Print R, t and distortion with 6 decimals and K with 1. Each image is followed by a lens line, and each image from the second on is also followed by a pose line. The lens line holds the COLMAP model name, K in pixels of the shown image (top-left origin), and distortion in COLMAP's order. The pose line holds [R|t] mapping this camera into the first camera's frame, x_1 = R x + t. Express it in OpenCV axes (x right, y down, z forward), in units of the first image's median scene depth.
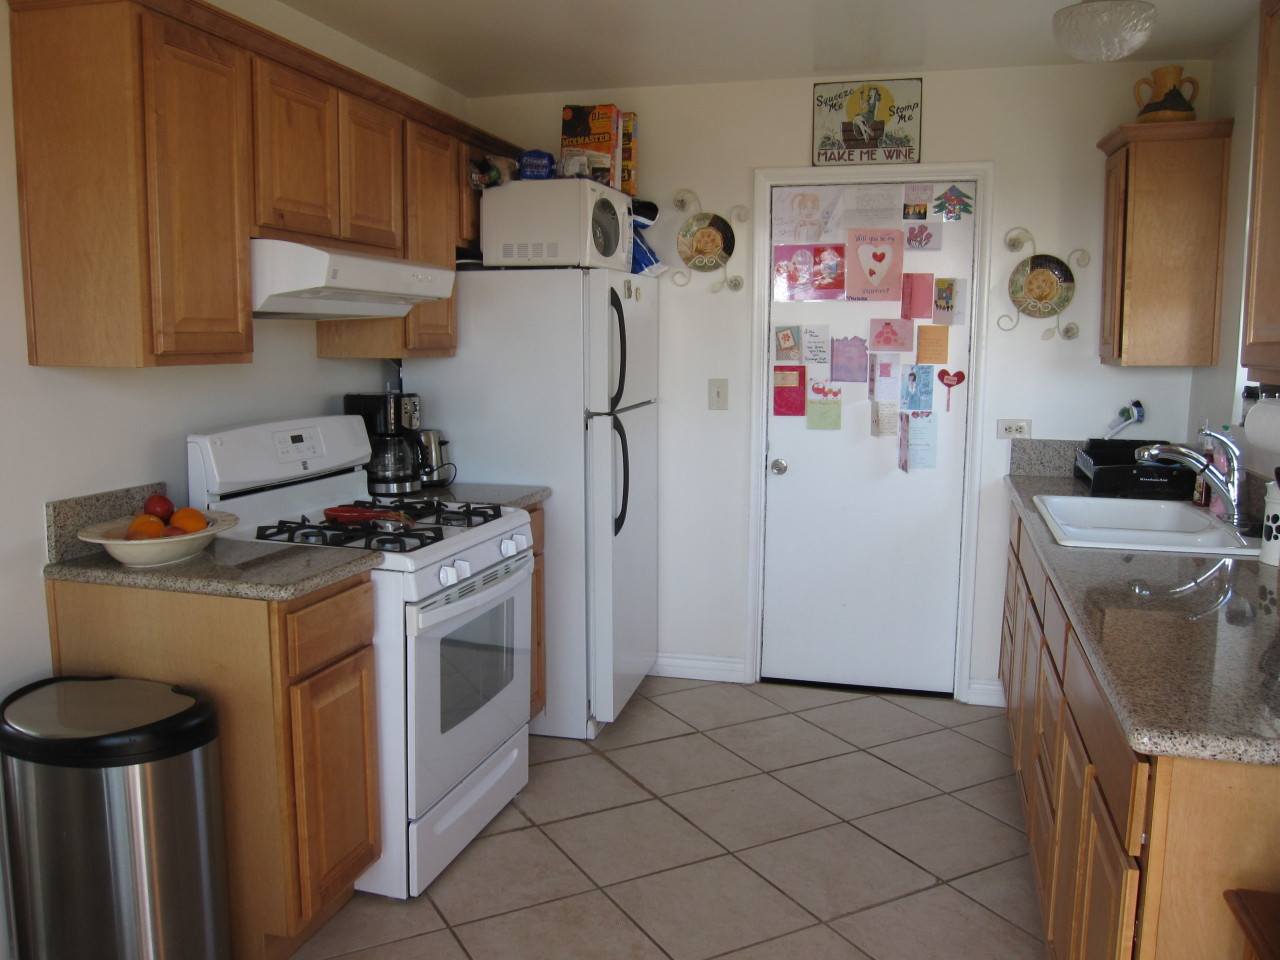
lens RADIAL K [[1058.8, 0, 634.8], [0, 1058.8, 480.7], [0, 0, 1]] dist [-0.069150, 0.036418]
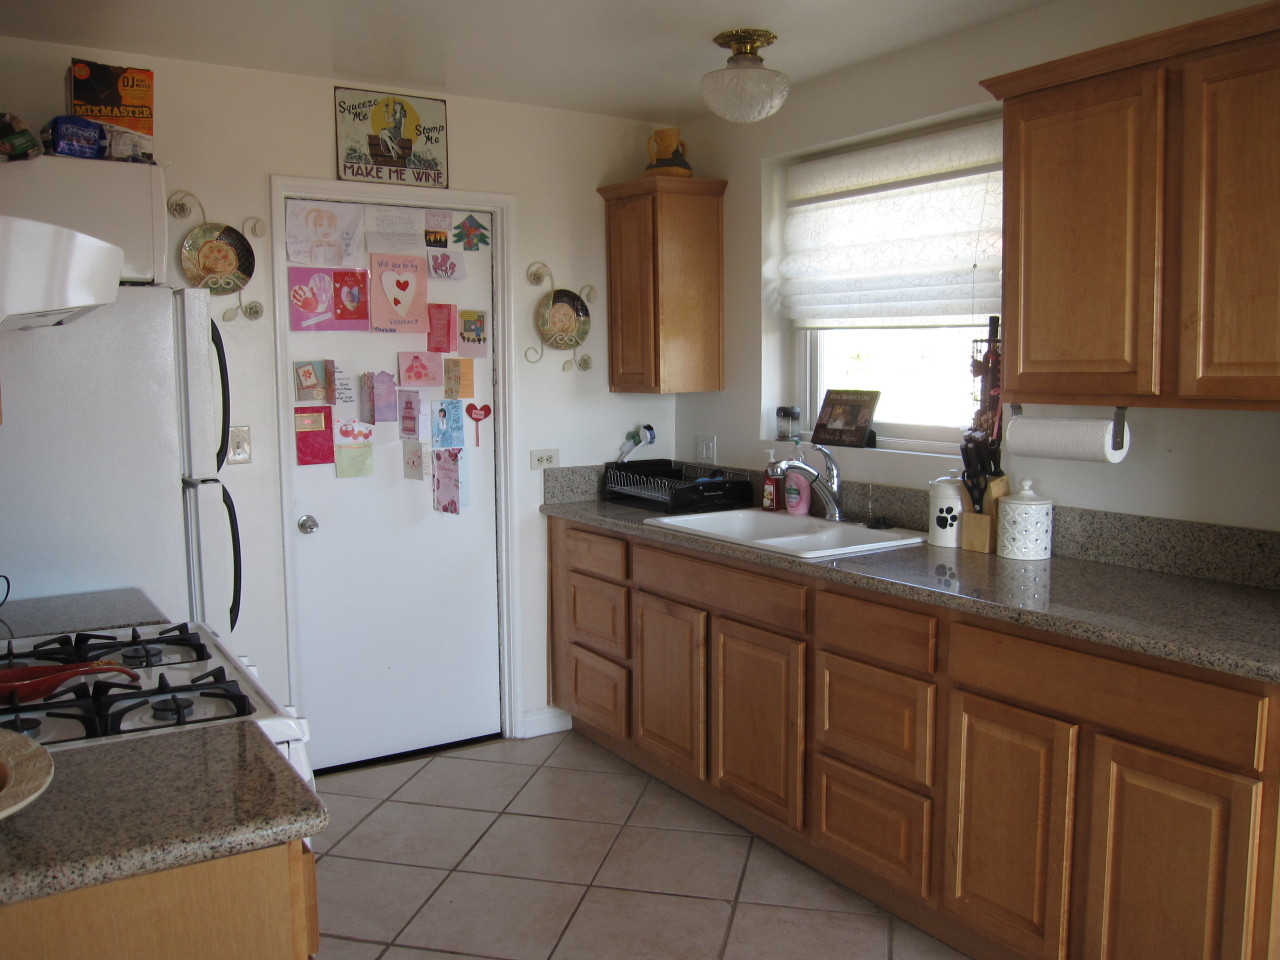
lens RADIAL K [[1058.8, 0, 636.5], [0, 1058.8, 479.2], [0, 0, 1]] dist [-0.069150, 0.036418]
pose [[0.663976, -0.088868, 0.742454, -0.341059], [0.110343, 0.993687, 0.020259, -0.040420], [-0.739568, 0.068473, 0.669590, 0.246048]]
